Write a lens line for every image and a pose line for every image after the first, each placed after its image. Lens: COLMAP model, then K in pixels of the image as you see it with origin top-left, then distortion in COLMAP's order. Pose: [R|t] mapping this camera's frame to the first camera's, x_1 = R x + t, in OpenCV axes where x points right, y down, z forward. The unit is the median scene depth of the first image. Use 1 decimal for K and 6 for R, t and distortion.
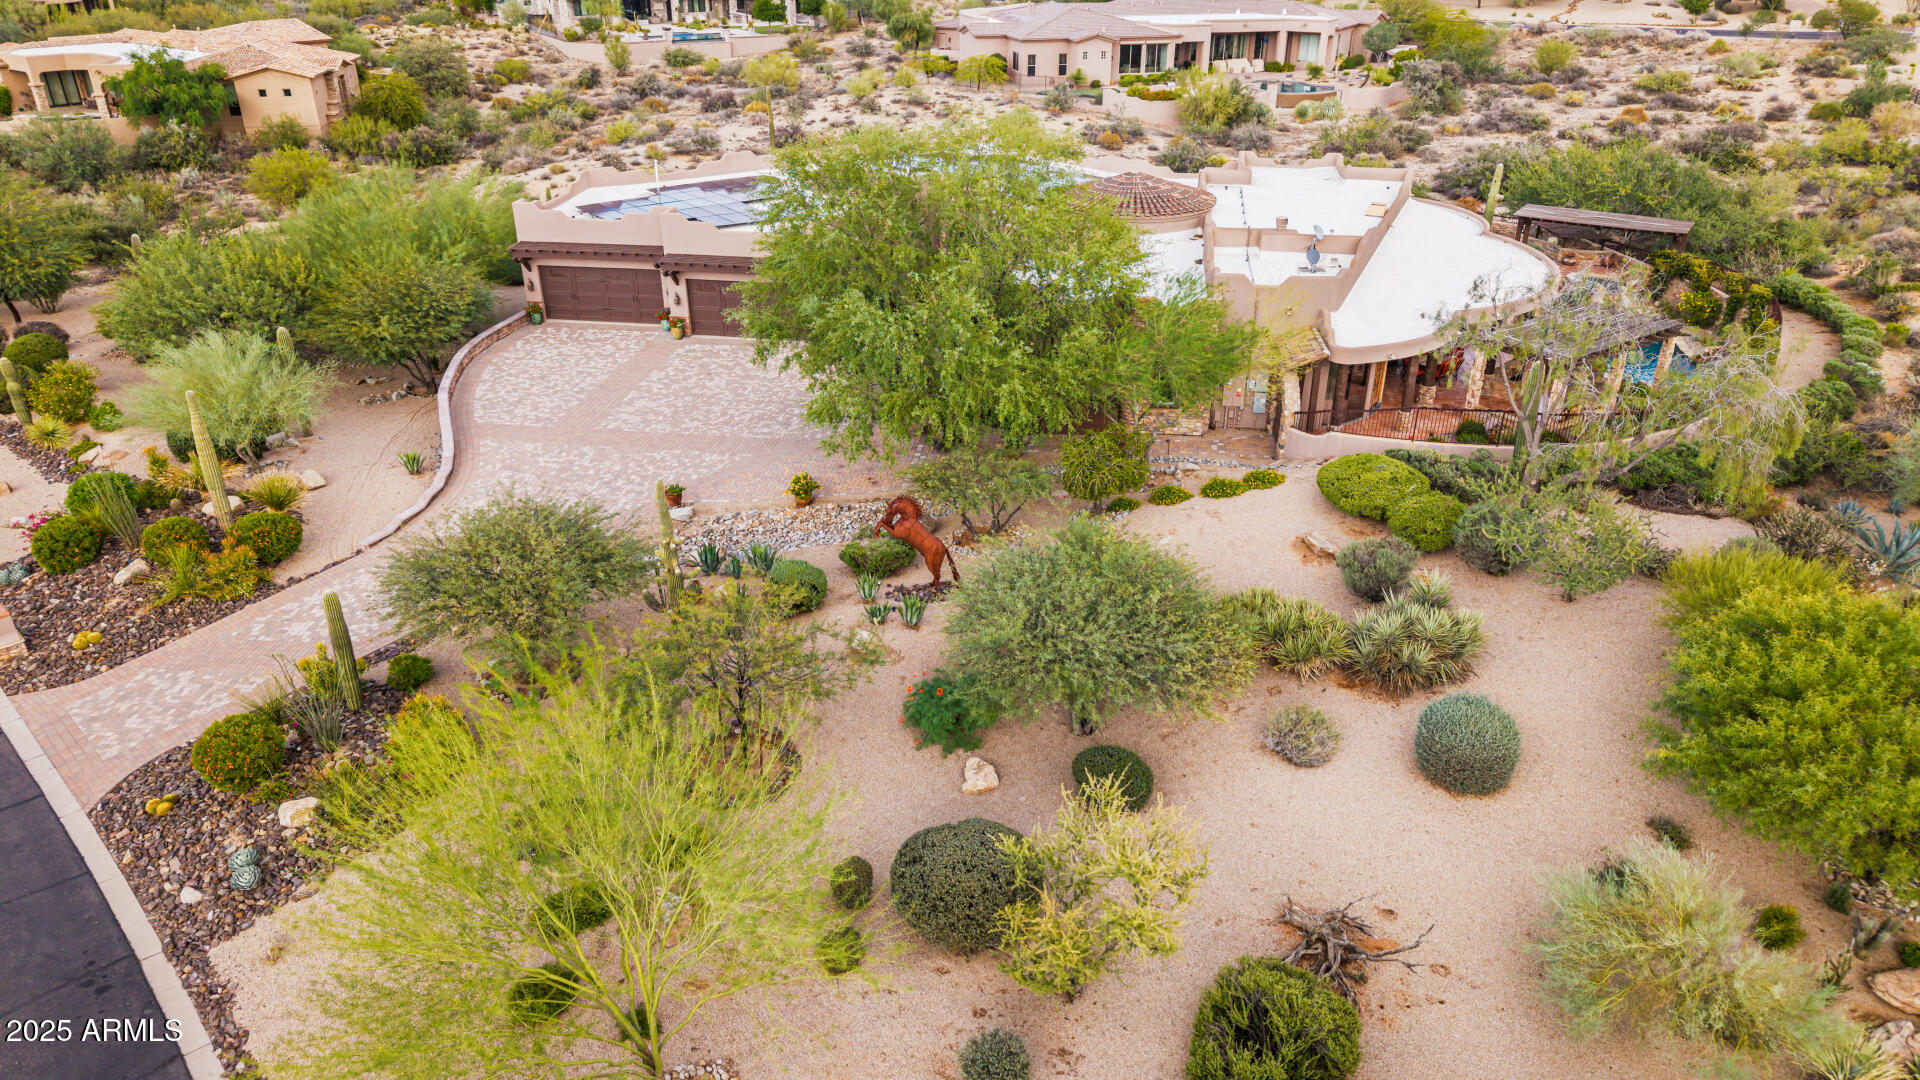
lens RADIAL K [[1286.1, 0, 963.8], [0, 1286.1, 538.0], [0, 0, 1]] dist [0.000399, 0.000036]
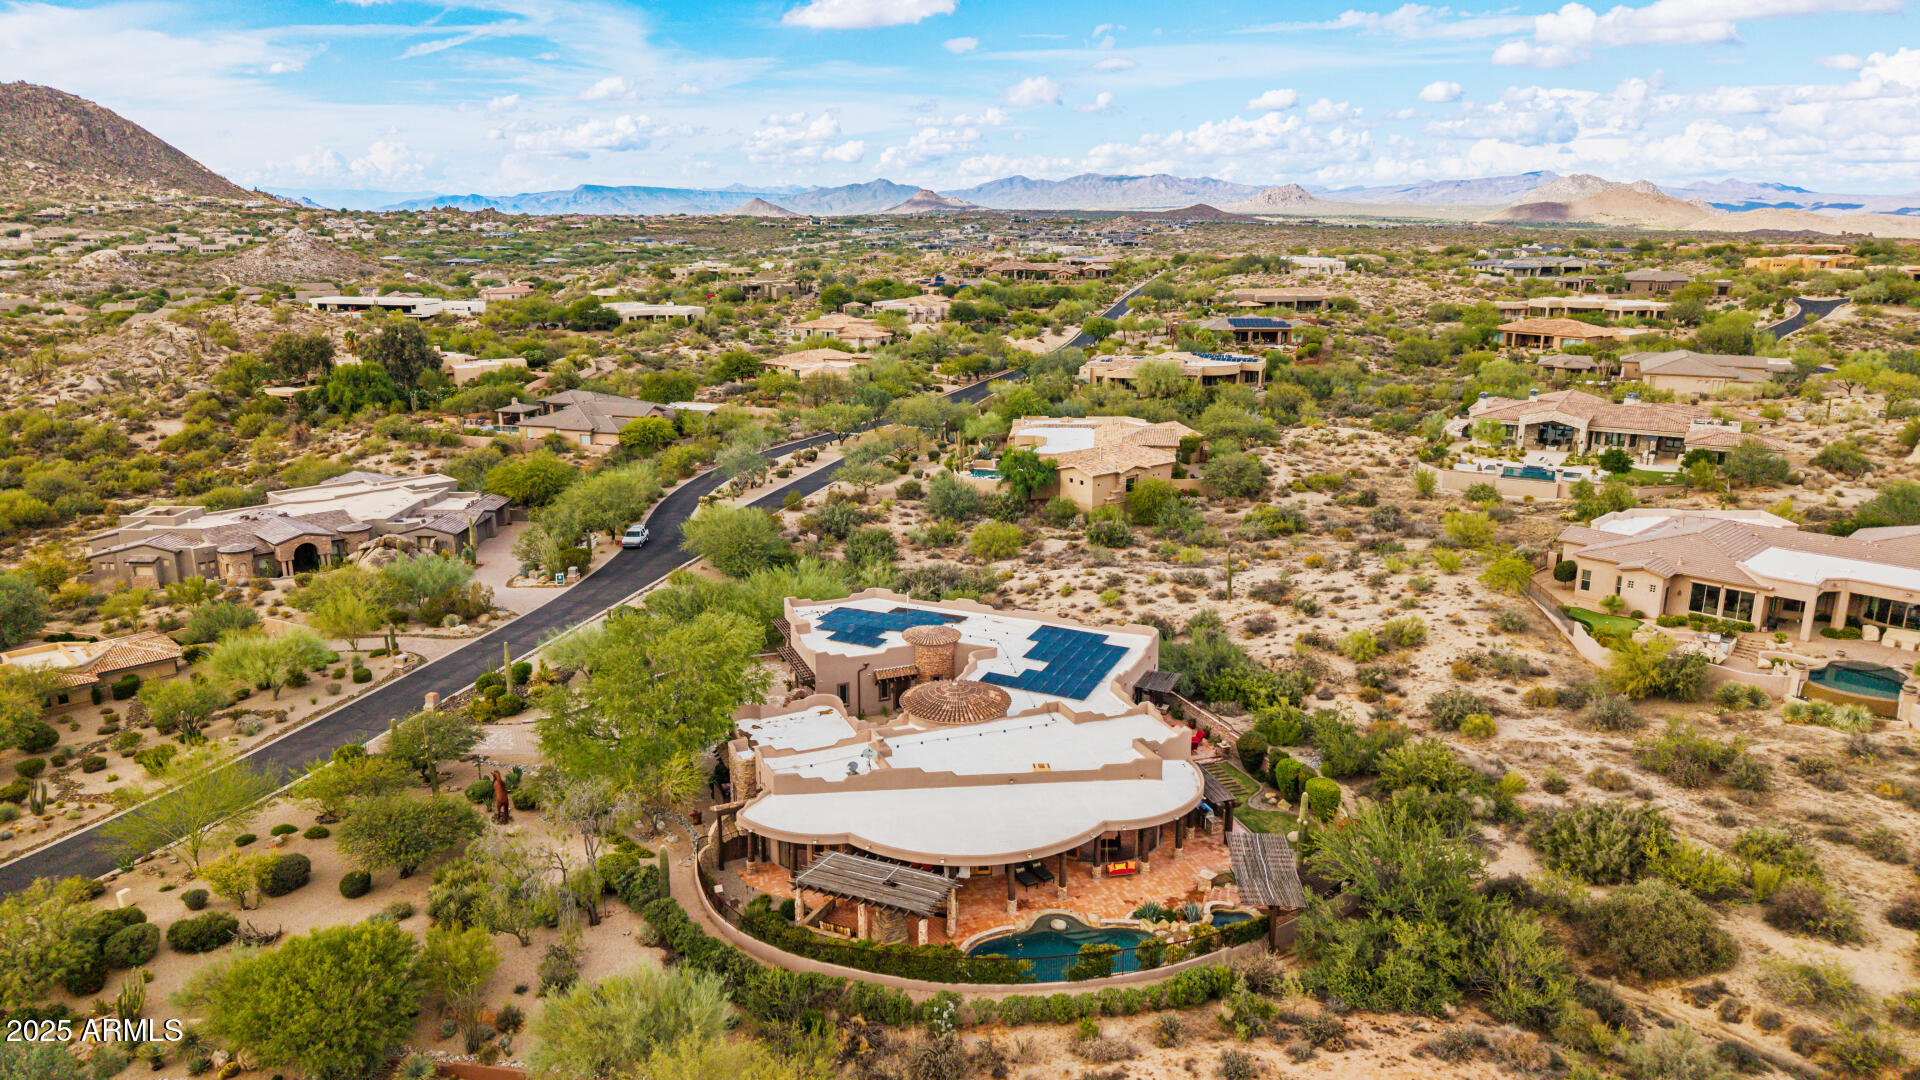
lens RADIAL K [[1287.5, 0, 959.2], [0, 1287.5, 500.8], [0, 0, 1]] dist [0.040942, -0.043834]
pose [[0.489737, 0.190450, -0.850815, 0.672975], [-0.385825, 0.922440, -0.015601, -0.228424], [0.781855, 0.335906, 0.525234, 0.080015]]
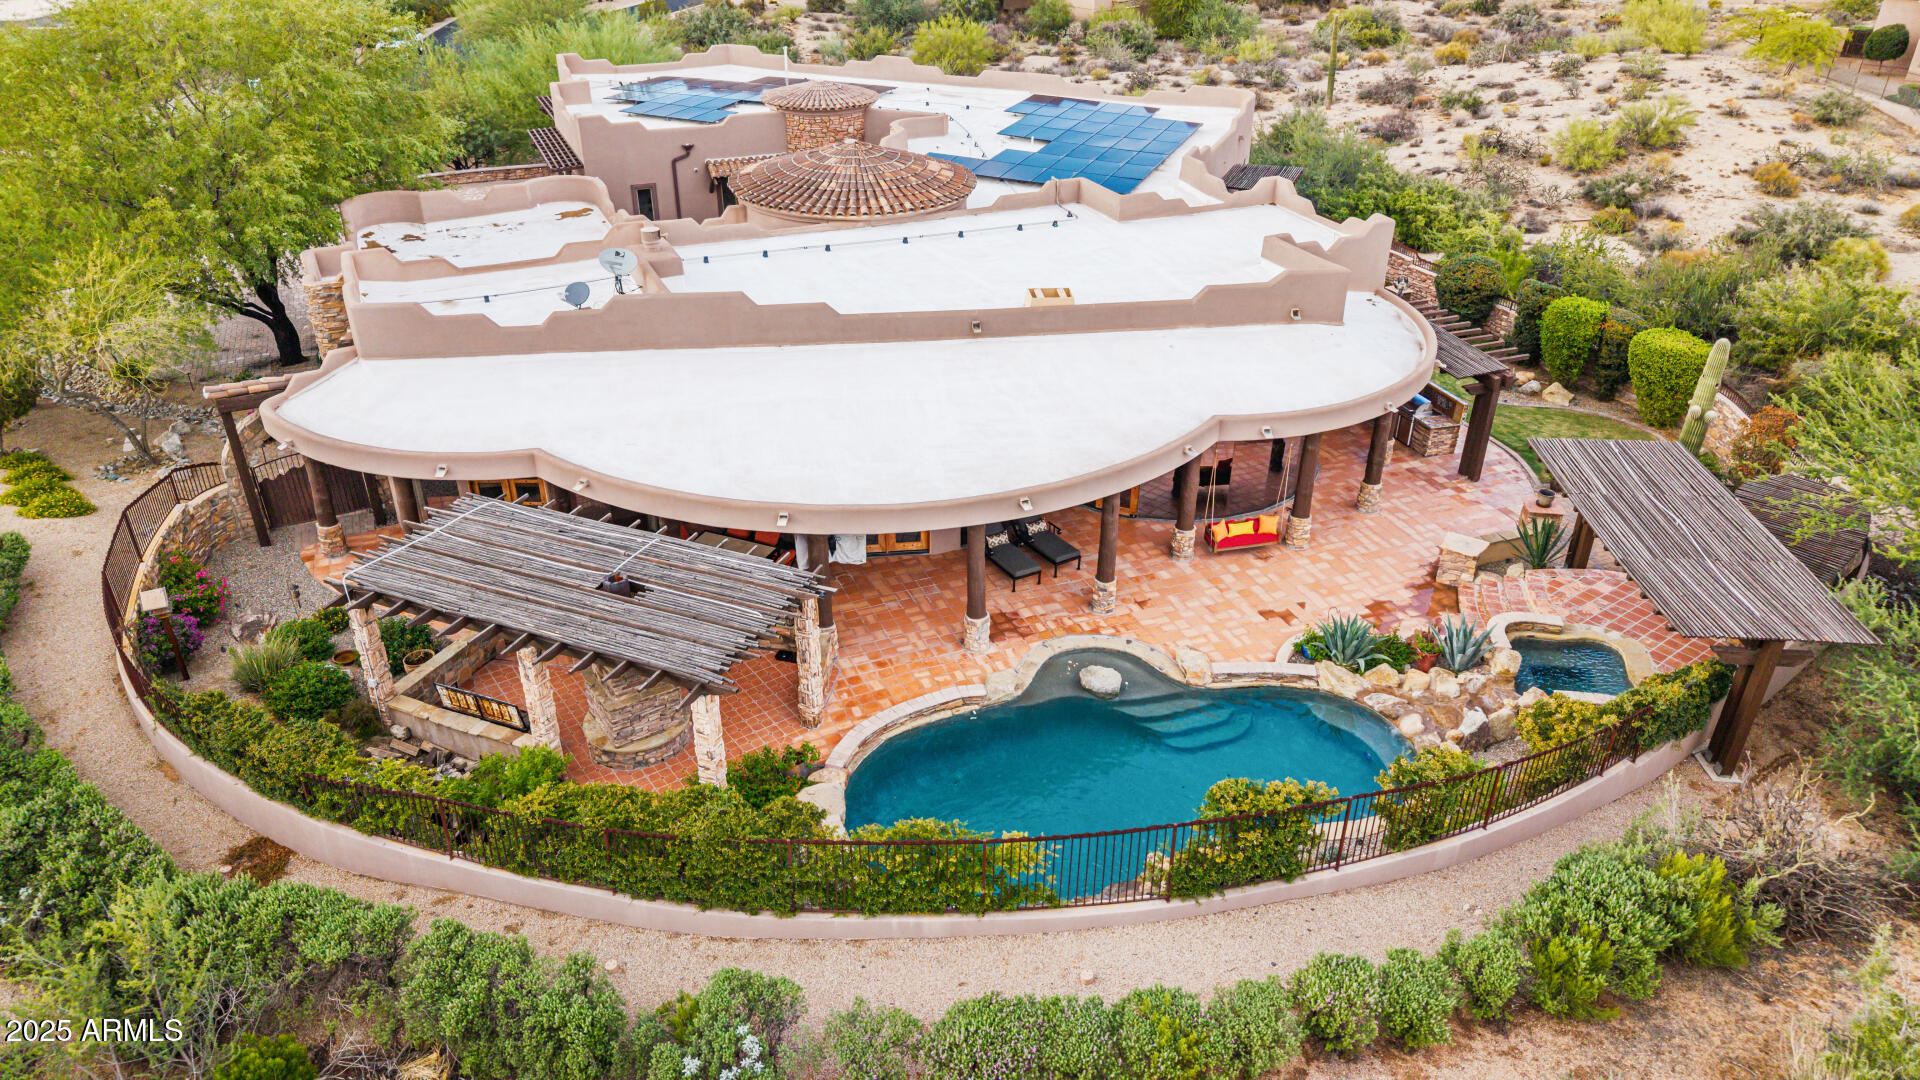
lens RADIAL K [[1287.5, 0, 965.0], [0, 1287.5, 541.4], [0, 0, 1]] dist [0.040942, -0.043834]
pose [[0.518988, 0.421802, -0.743461, 0.370724], [-0.382720, 0.892381, 0.239126, -0.141352], [0.764315, 0.160434, 0.624567, 0.331839]]
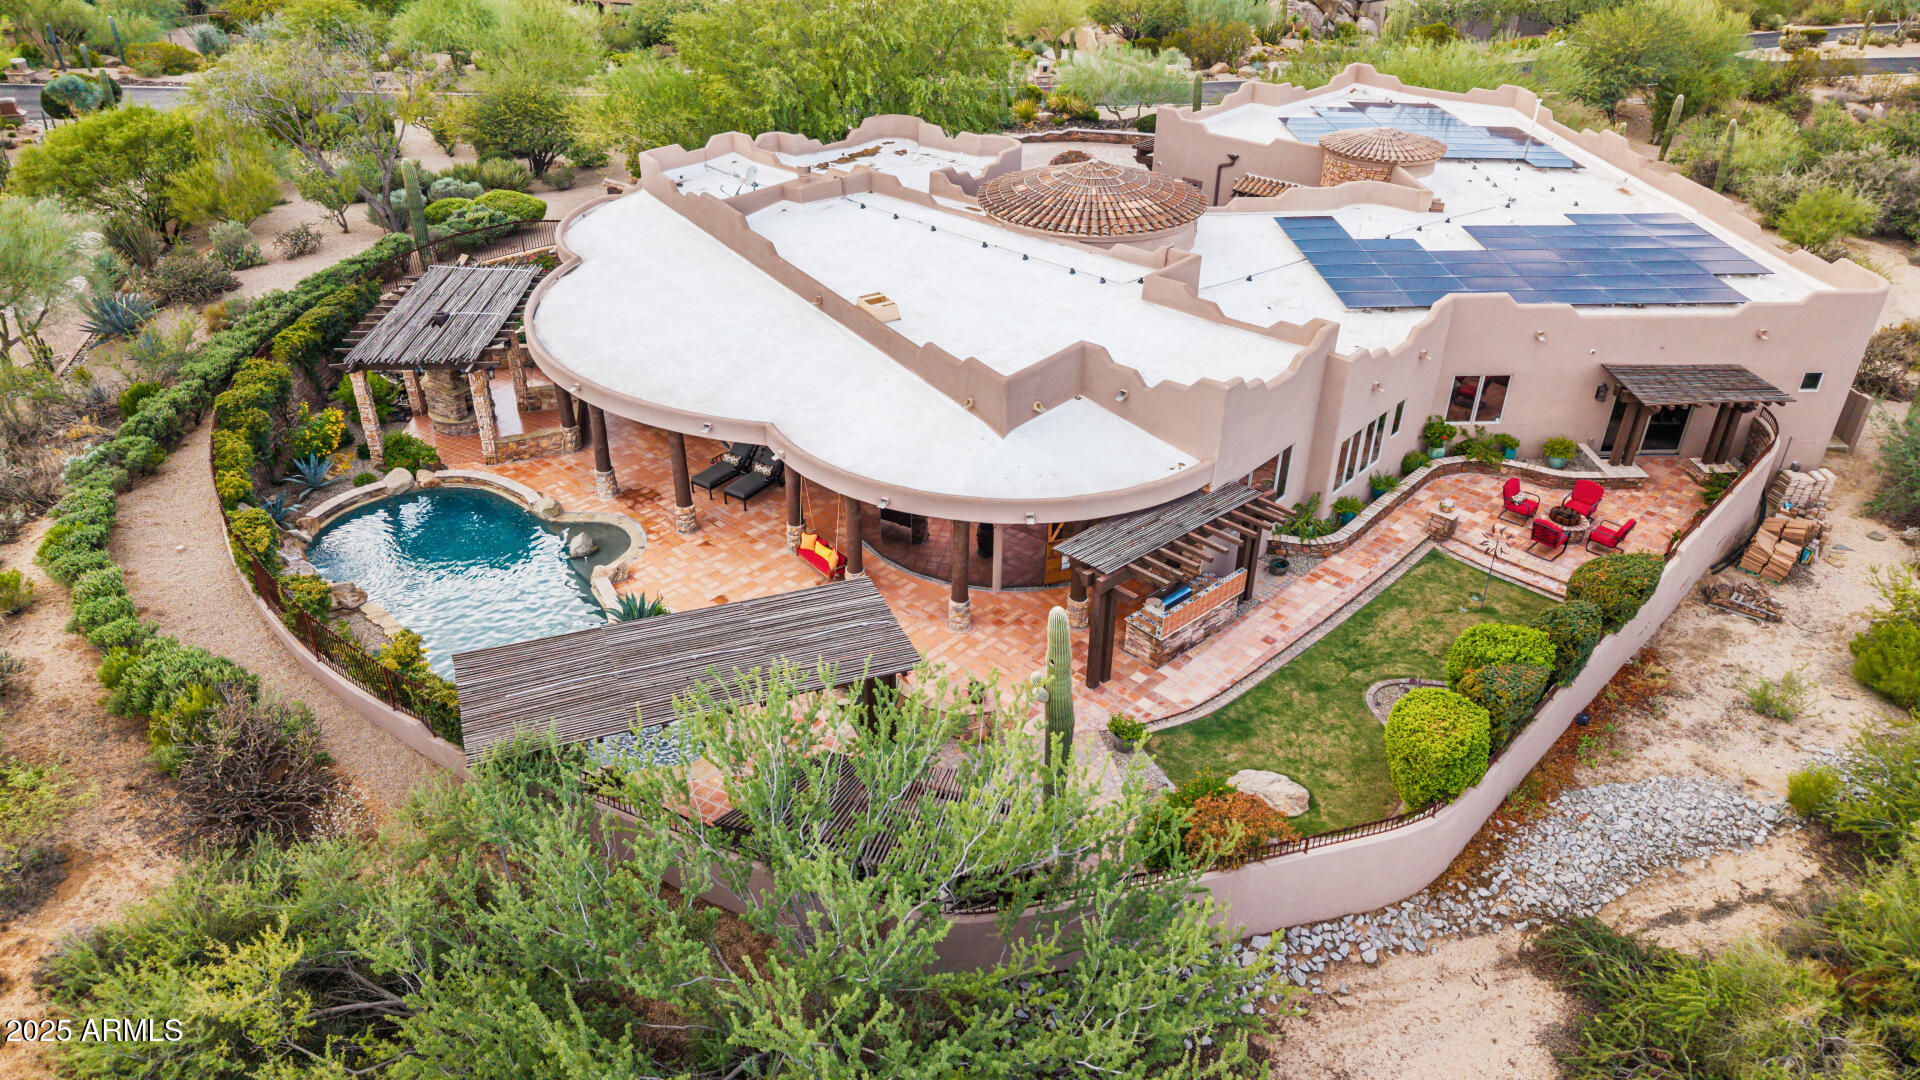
lens RADIAL K [[1287.5, 0, 968.0], [0, 1287.5, 551.4], [0, 0, 1]] dist [0.040942, -0.043834]
pose [[-0.557150, 0.424702, -0.713591, 0.384536], [-0.379662, 0.633975, 0.673745, -0.301035], [0.738540, 0.646300, -0.191976, 0.612227]]
